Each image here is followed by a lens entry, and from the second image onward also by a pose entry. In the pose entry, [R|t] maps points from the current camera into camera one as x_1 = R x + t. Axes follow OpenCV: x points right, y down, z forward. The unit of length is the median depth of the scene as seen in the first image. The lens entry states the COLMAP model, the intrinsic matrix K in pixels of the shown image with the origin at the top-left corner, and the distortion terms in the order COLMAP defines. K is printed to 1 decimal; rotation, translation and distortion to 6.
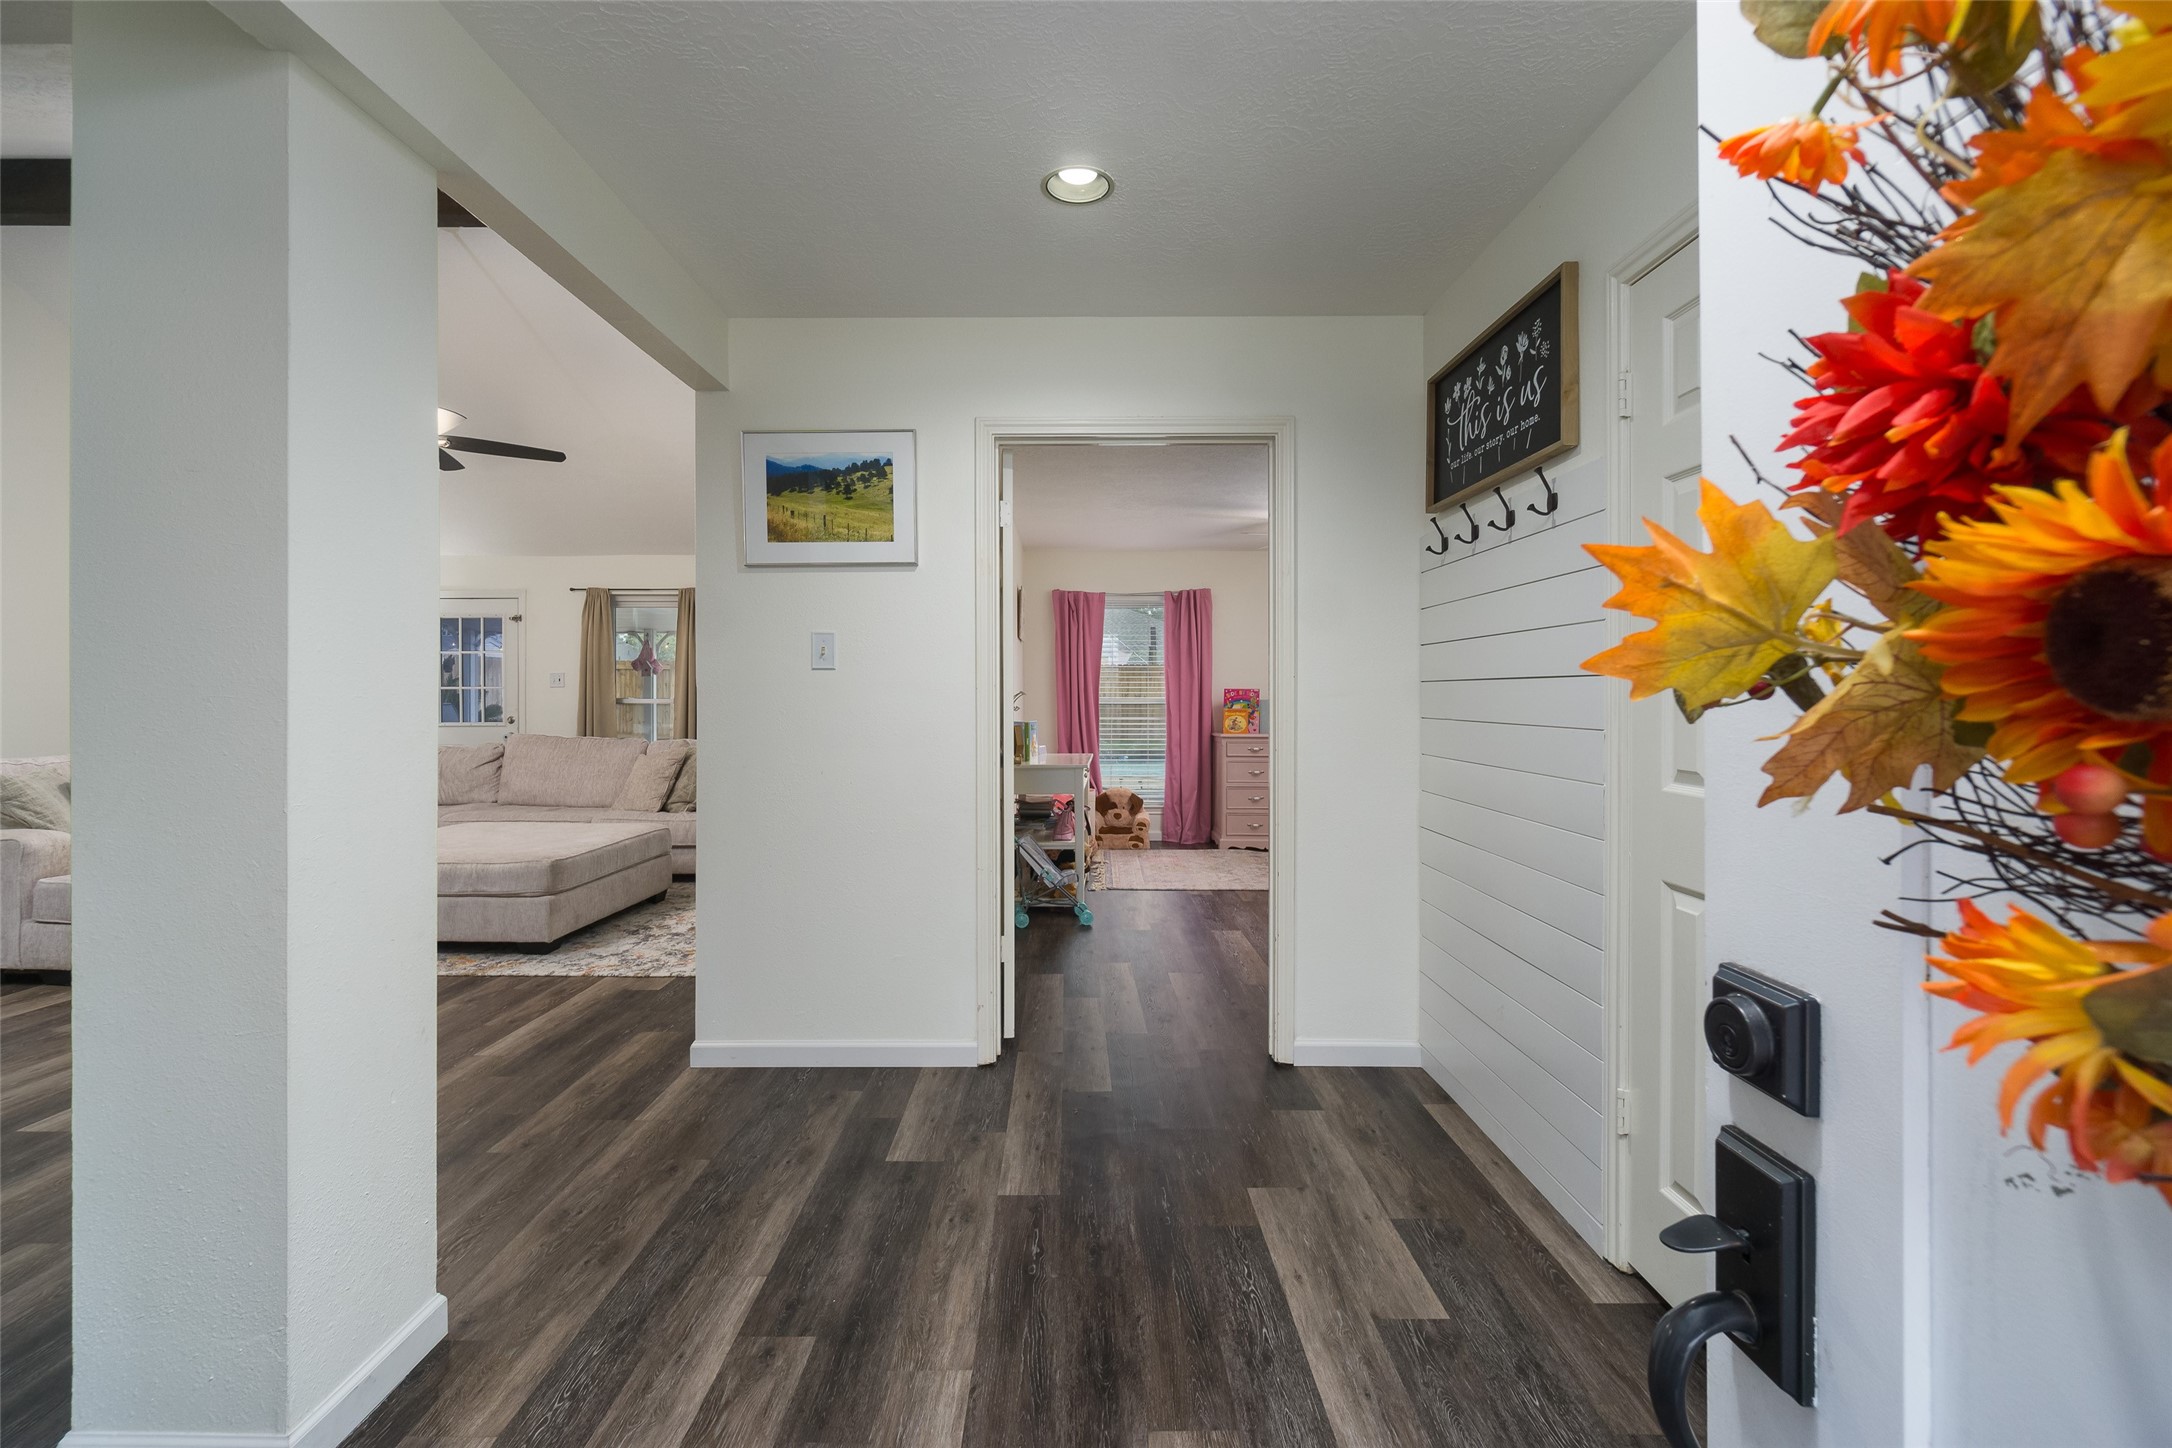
lens RADIAL K [[955.0, 0, 1074.8], [0, 955.0, 689.2], [0, 0, 1]] dist [-0.001391, 0.000052]
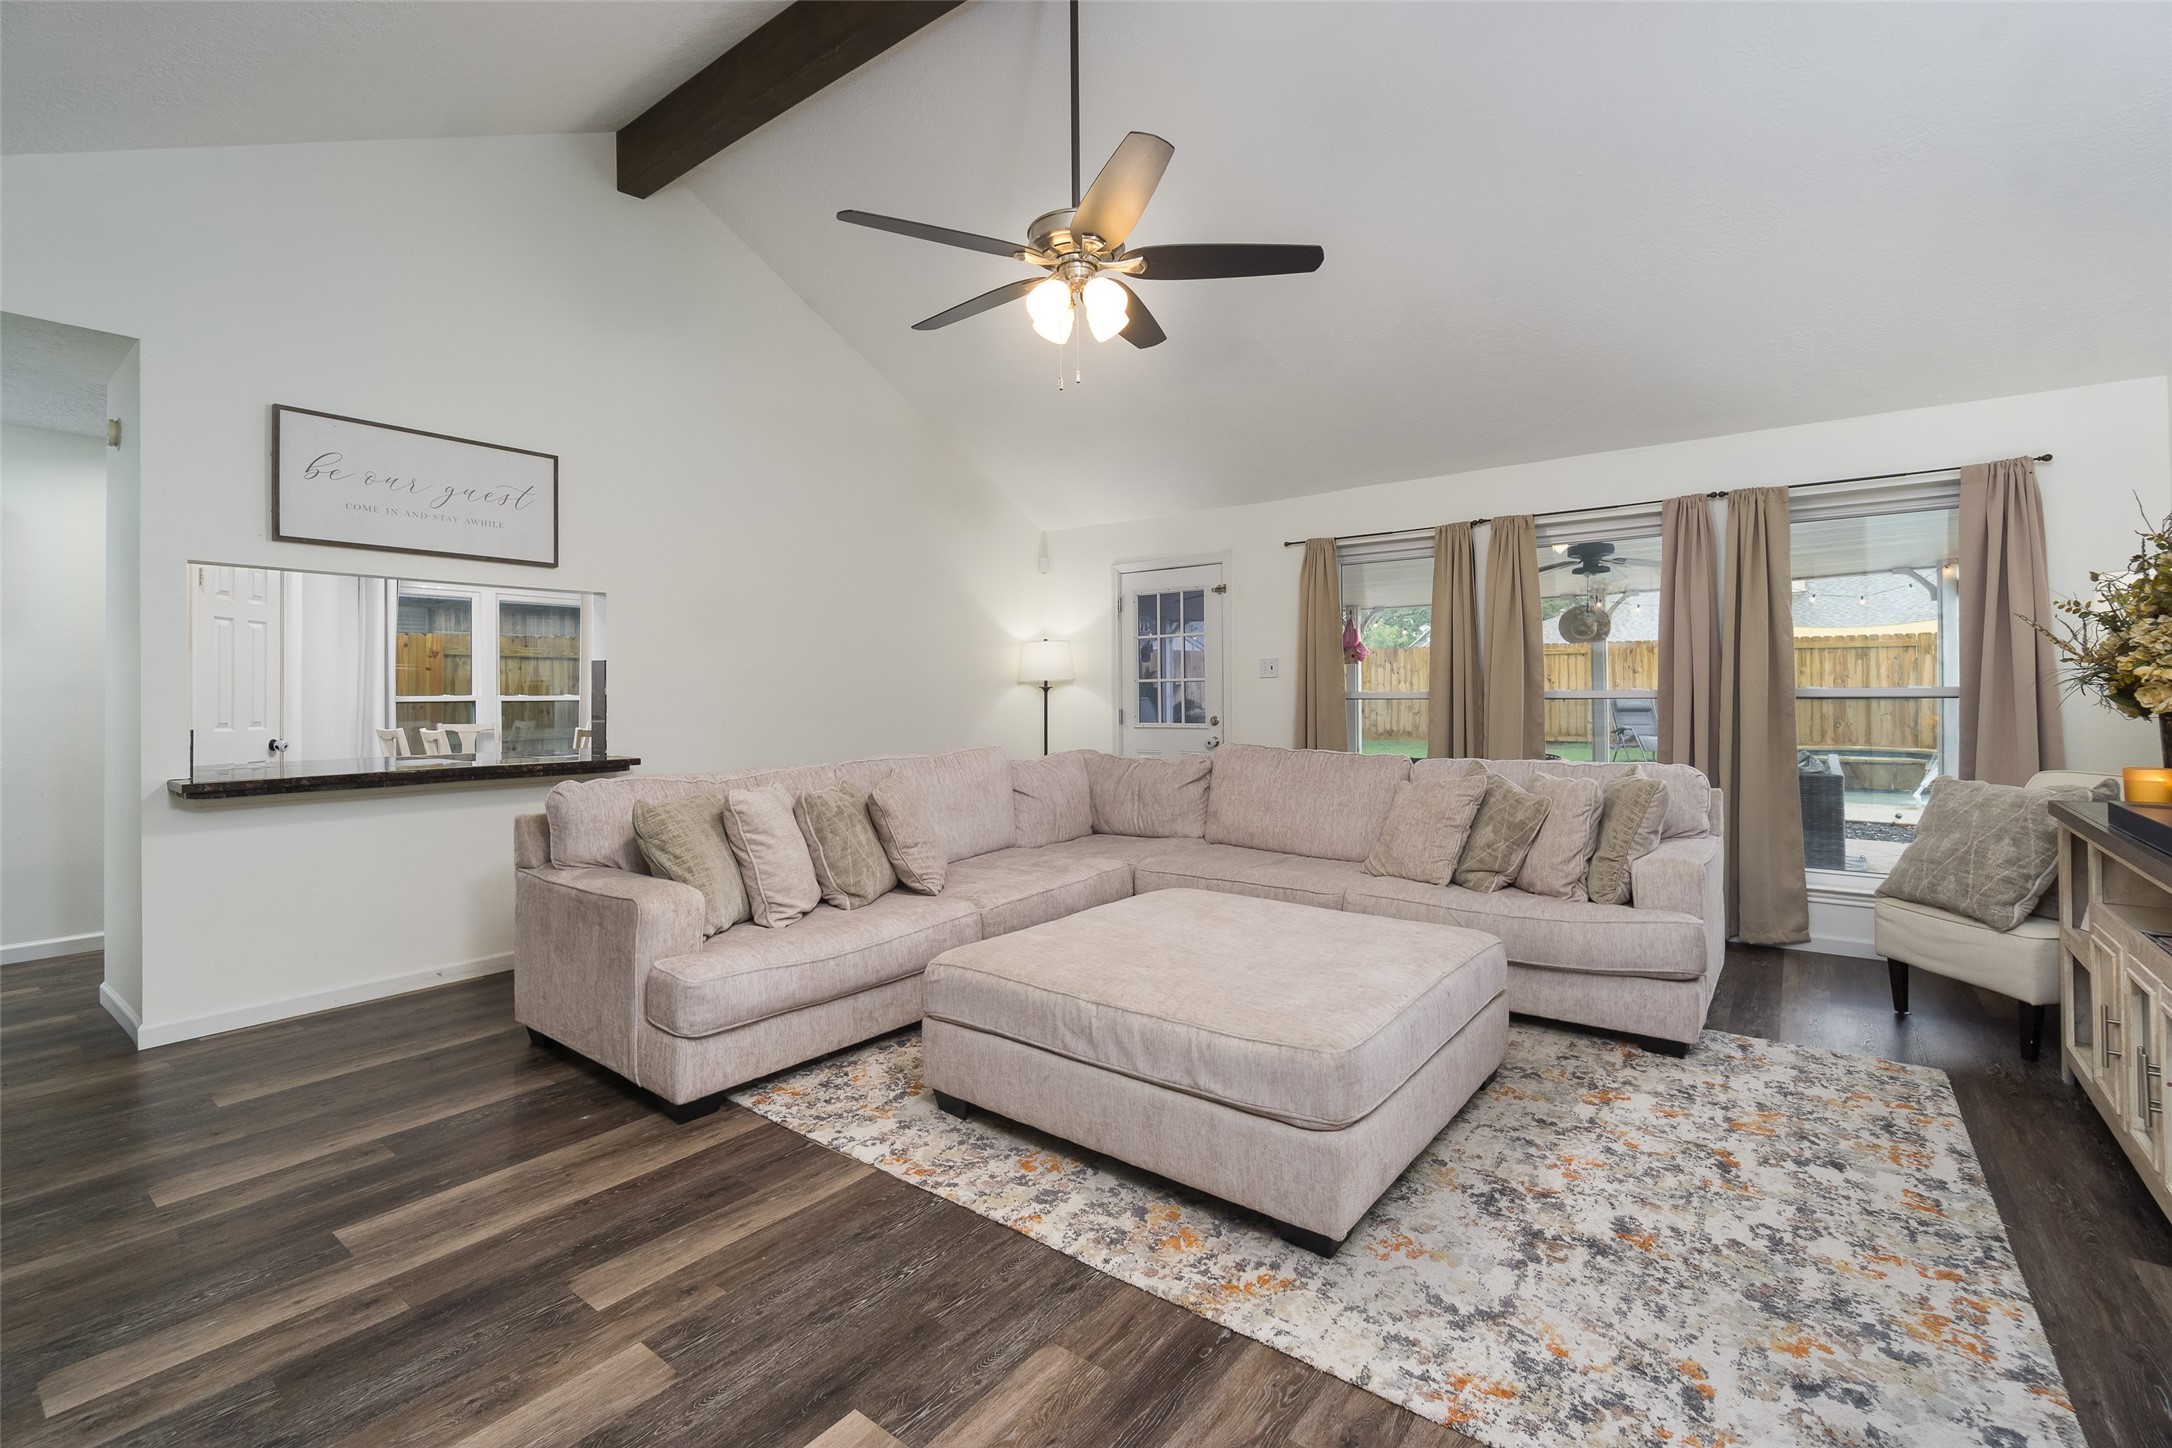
lens RADIAL K [[955.0, 0, 1074.8], [0, 955.0, 689.2], [0, 0, 1]] dist [-0.001391, 0.000052]
pose [[0.791926, -0.004361, -0.610601, -0.234691], [0.011384, 0.999906, 0.007623, -0.000507], [0.610511, -0.012987, 0.791902, 0.358409]]
